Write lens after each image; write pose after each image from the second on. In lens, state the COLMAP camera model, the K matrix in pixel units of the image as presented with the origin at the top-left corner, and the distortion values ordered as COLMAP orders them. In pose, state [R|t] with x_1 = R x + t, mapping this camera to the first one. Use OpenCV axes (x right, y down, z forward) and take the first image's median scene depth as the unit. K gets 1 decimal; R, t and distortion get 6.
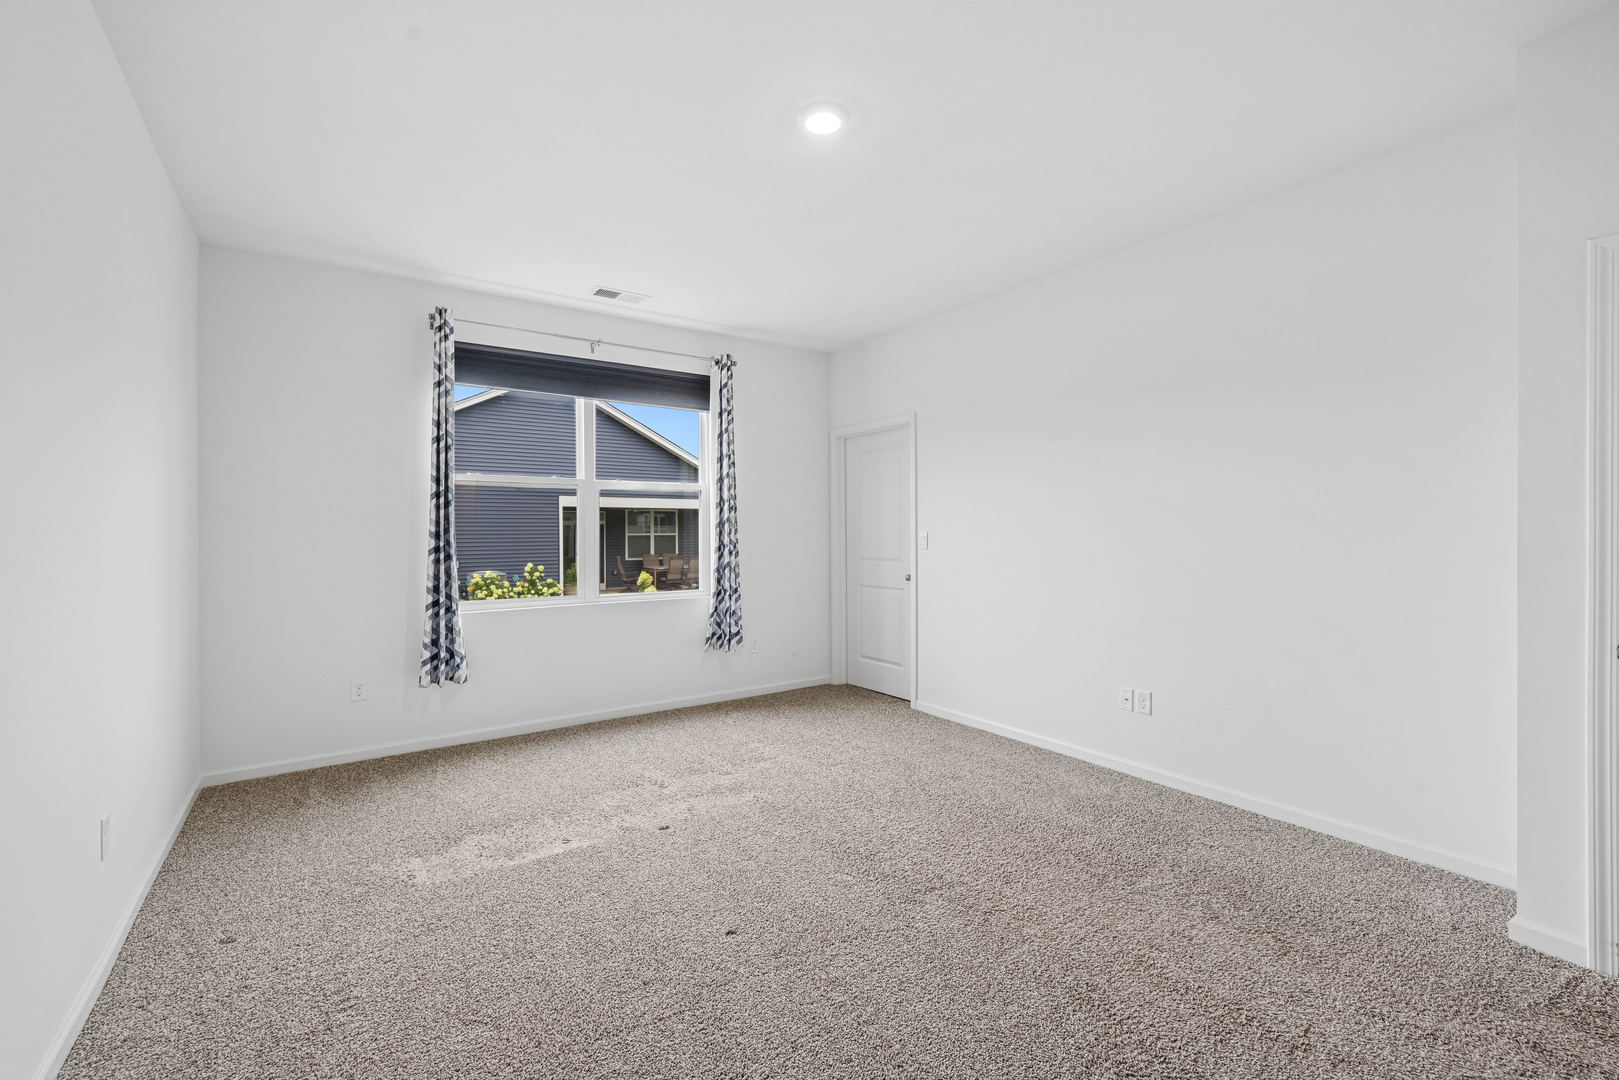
lens RADIAL K [[703.9, 0, 809.5], [0, 703.9, 540.0], [0, 0, 1]] dist [-0.001143, 0.000041]
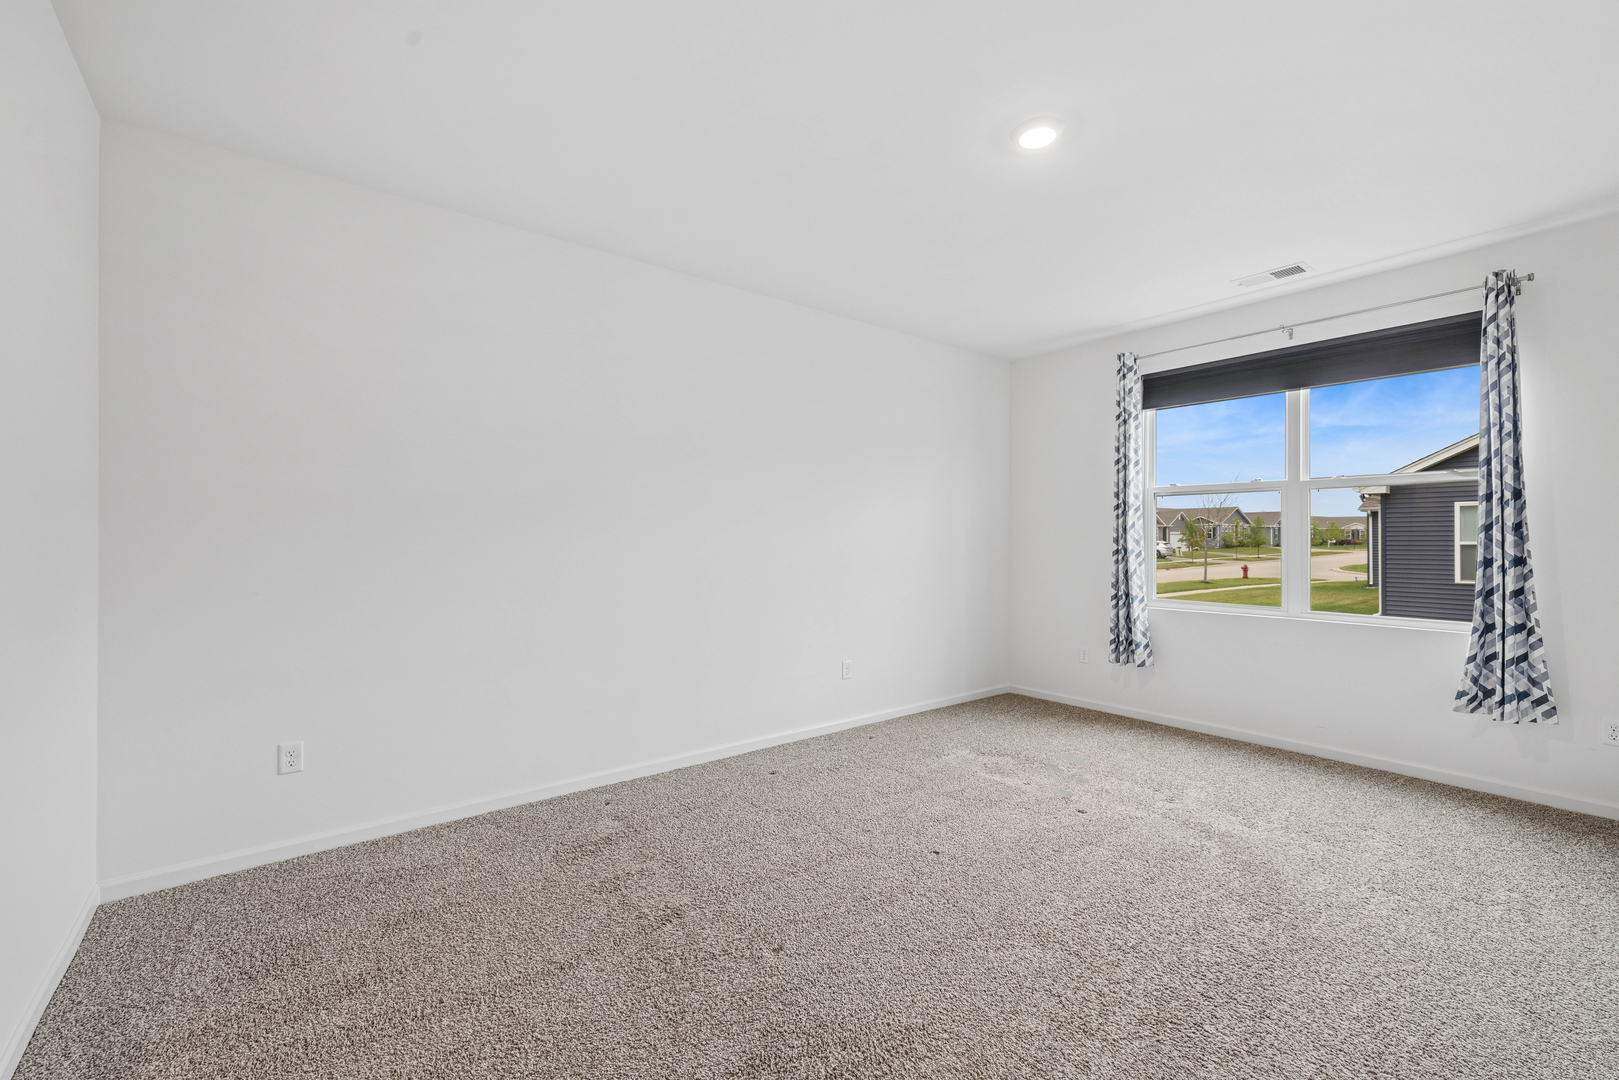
lens RADIAL K [[703.9, 0, 809.5], [0, 703.9, 540.0], [0, 0, 1]] dist [-0.001143, 0.000041]
pose [[0.031716, 0.004672, -0.999486, 0.668752], [-0.017001, 0.999847, 0.004135, -0.003158], [0.999352, 0.016861, 0.031791, 0.422831]]
